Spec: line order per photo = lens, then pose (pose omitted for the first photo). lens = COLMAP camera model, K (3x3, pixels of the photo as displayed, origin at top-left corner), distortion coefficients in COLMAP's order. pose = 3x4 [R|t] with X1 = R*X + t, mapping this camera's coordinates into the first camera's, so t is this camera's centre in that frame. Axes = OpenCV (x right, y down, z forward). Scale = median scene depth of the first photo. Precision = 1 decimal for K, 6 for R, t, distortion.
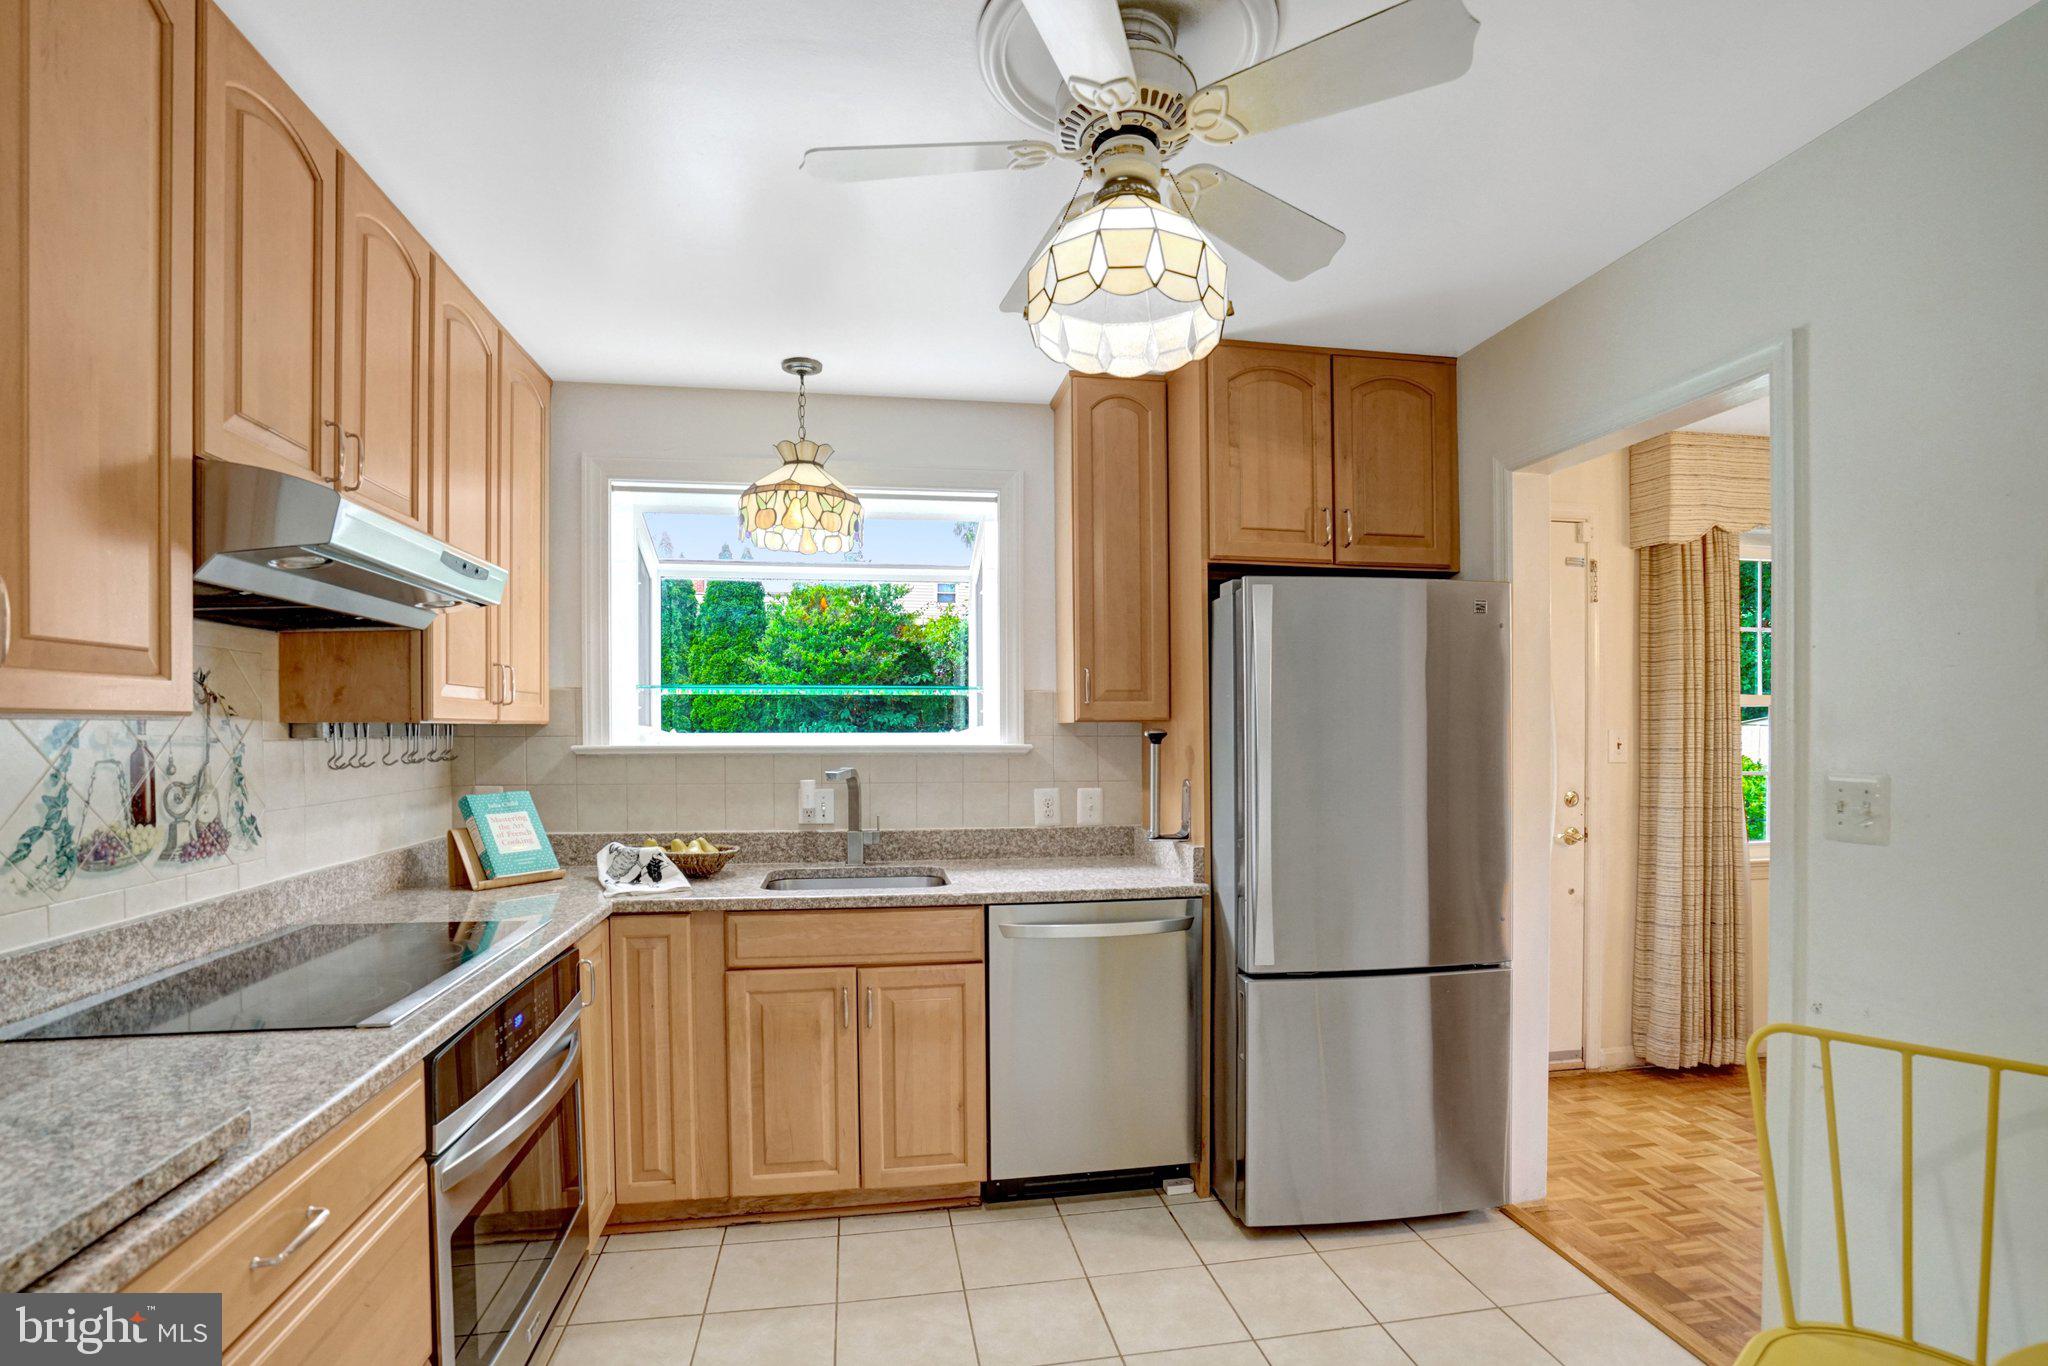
lens RADIAL K [[957.3, 0, 1048.1], [0, 957.3, 719.8], [0, 0, 1]] dist [-0.055547, 0.019008]
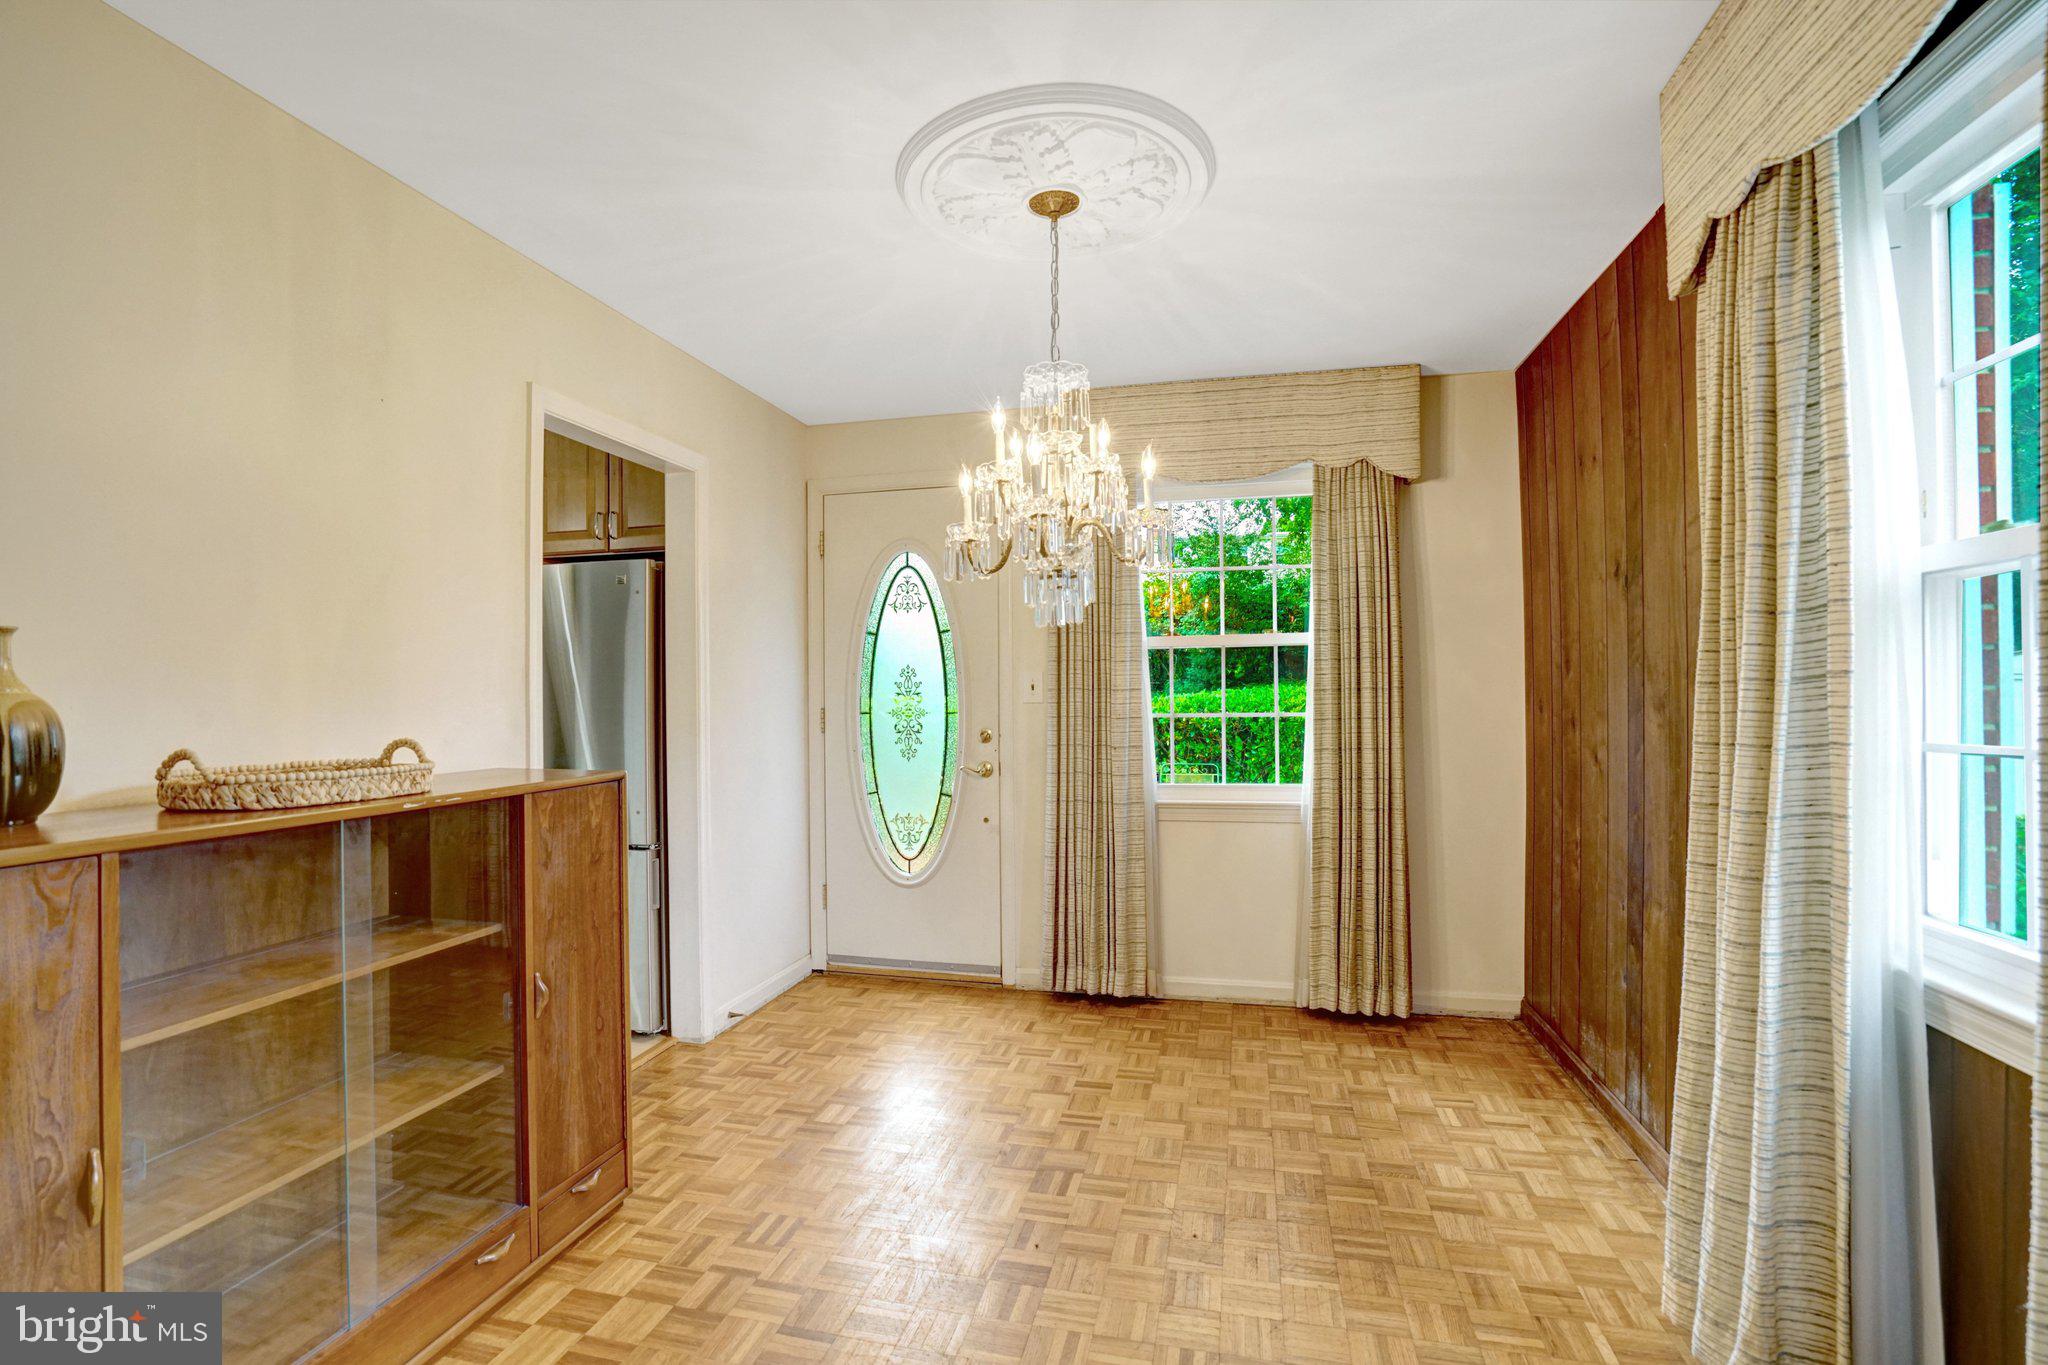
lens RADIAL K [[957.3, 0, 1020.5], [0, 957.3, 680.8], [0, 0, 1]] dist [-0.055547, 0.019008]
pose [[0.914438, -0.008443, -0.404639, 1.079149], [0.009526, 0.999954, 0.000663, 0.019561], [0.404615, -0.004461, 0.914476, -0.003467]]
